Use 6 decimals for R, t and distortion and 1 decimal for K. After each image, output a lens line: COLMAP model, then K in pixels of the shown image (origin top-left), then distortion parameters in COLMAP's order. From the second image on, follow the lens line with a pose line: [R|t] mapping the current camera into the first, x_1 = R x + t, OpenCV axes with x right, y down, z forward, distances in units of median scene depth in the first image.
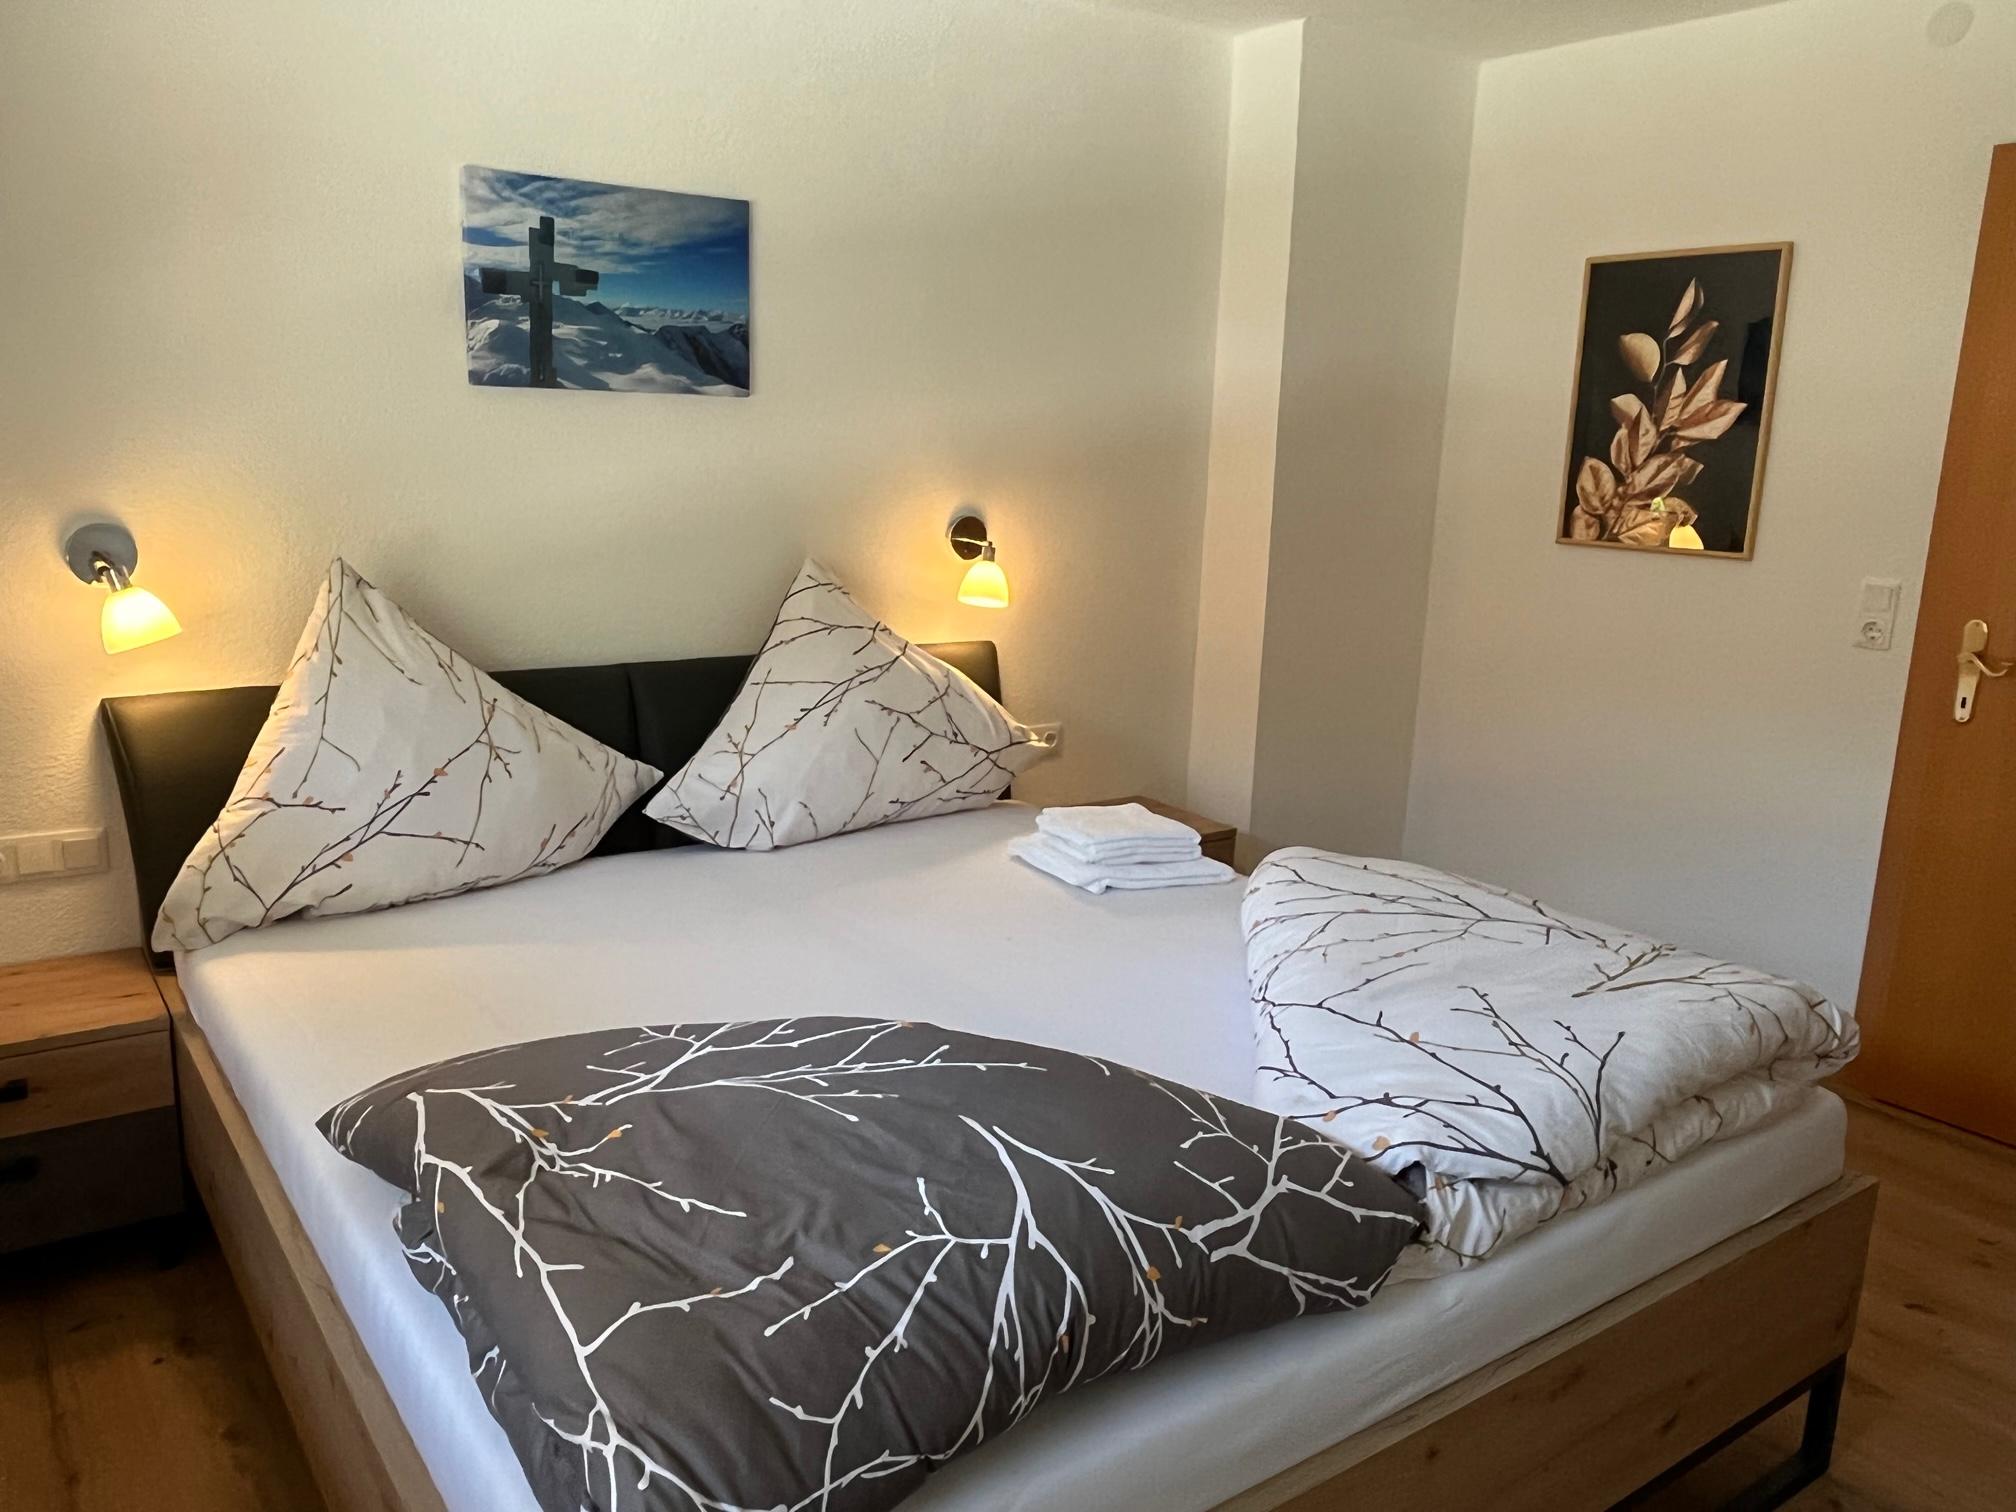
lens RADIAL K [[1538.0, 0, 995.2], [0, 1538.0, 756.4], [0, 0, 1]] dist [-0.010501, -0.000957]
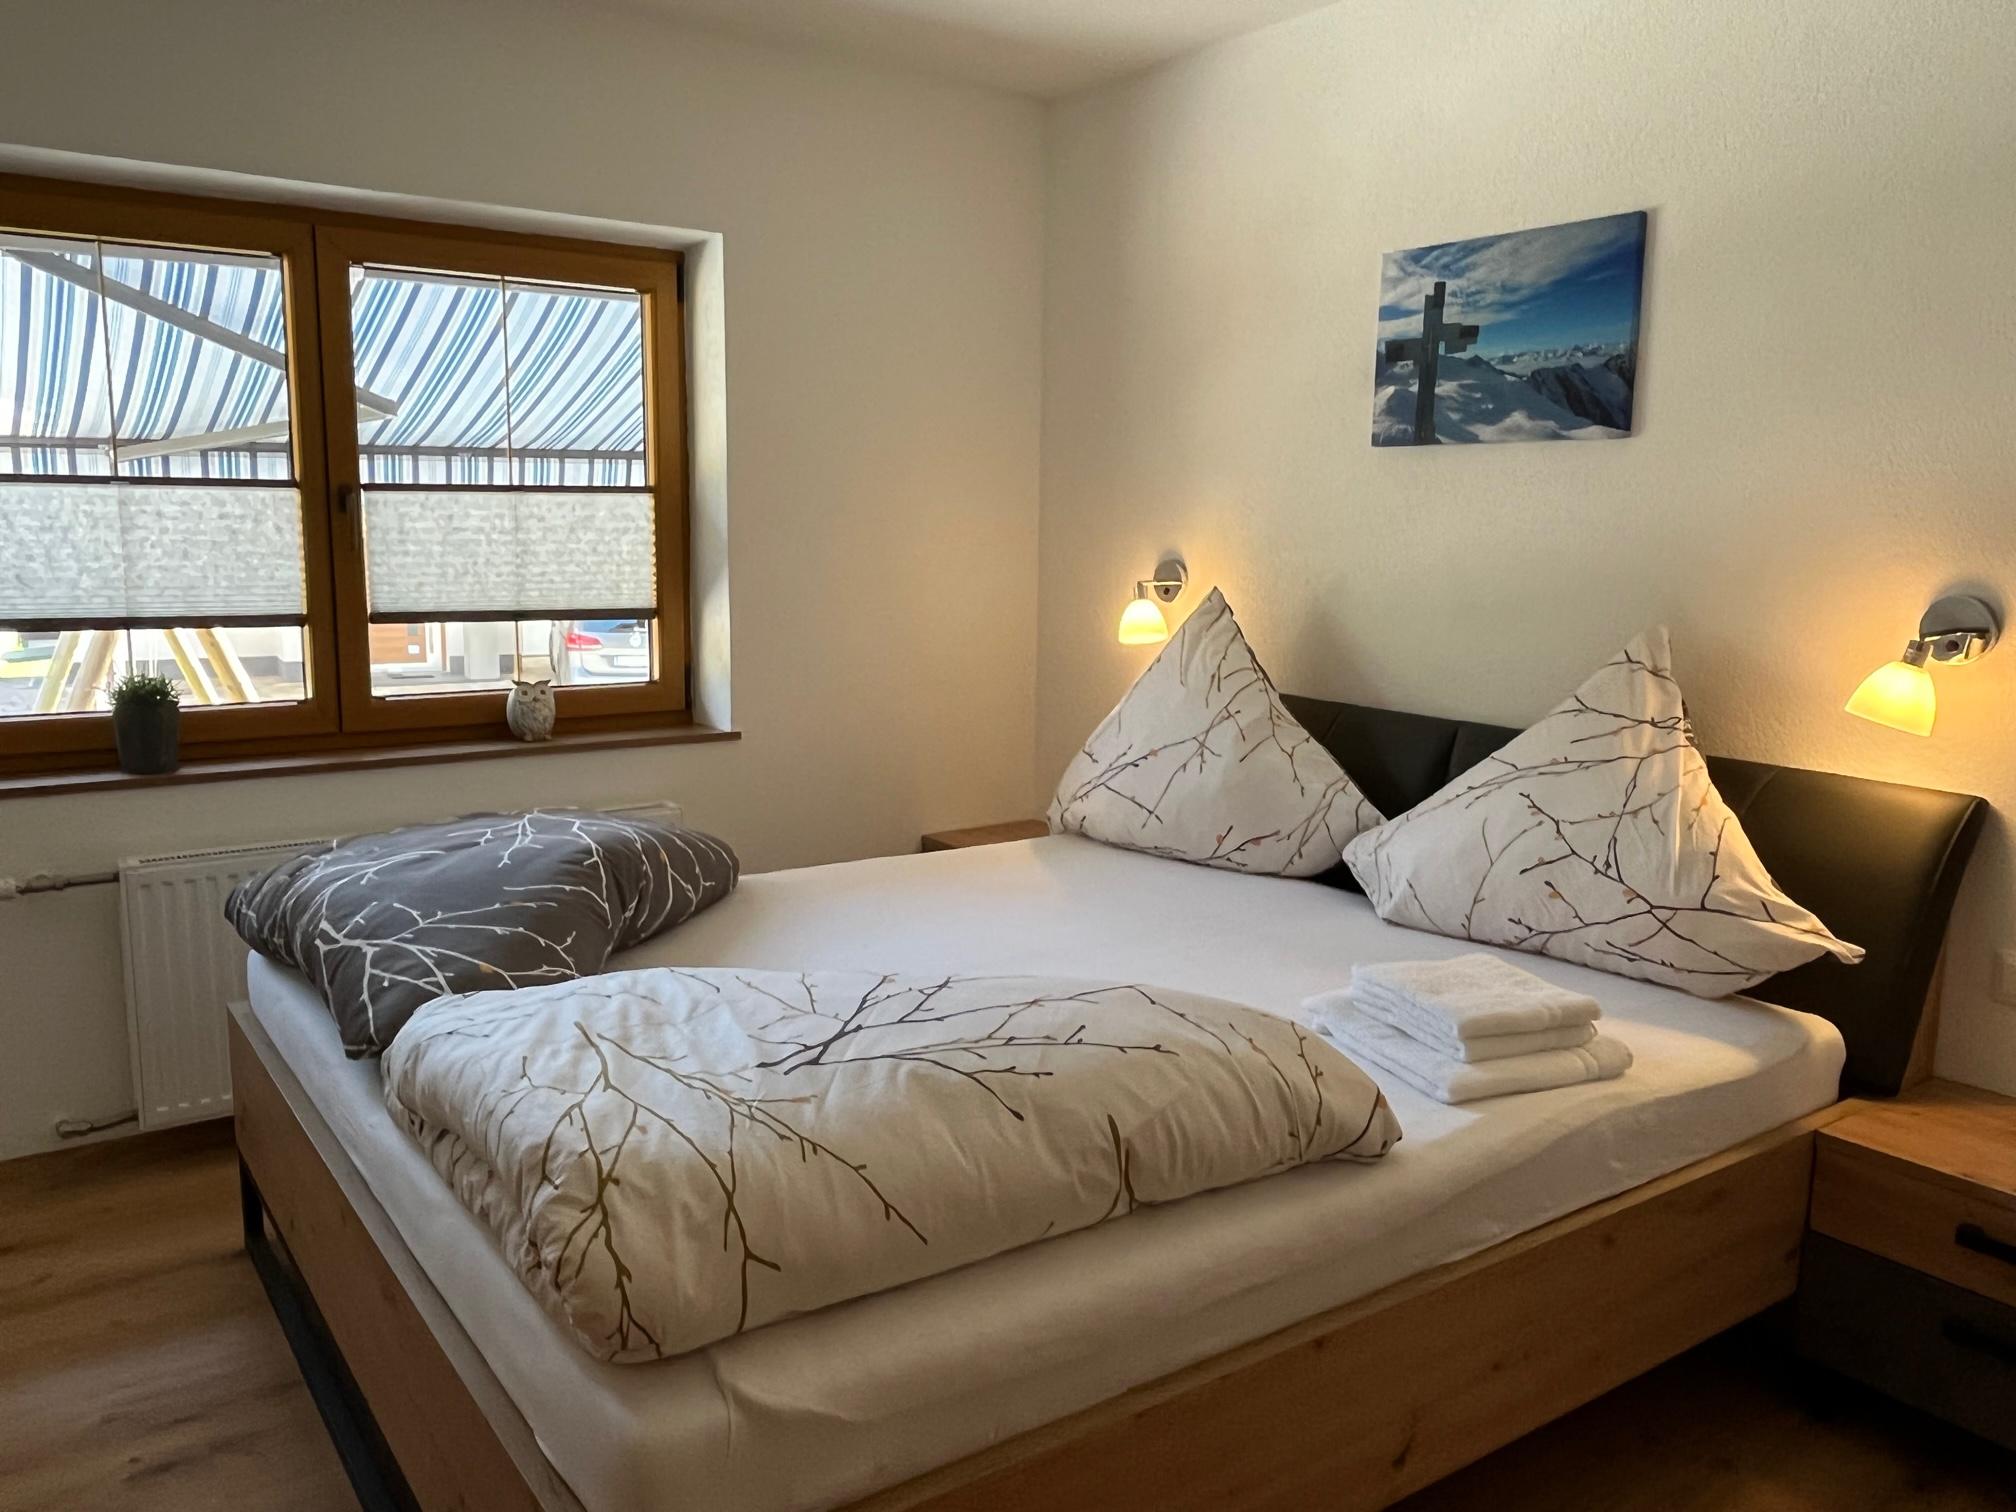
lens RADIAL K [[1538.0, 0, 990.7], [0, 1538.0, 754.8], [0, 0, 1]] dist [-0.010501, -0.000957]
pose [[-0.029514, 0.117924, -0.992584, 0.773551], [-0.224717, 0.966814, 0.121544, -0.096213], [0.973977, 0.226638, -0.002035, 0.758553]]
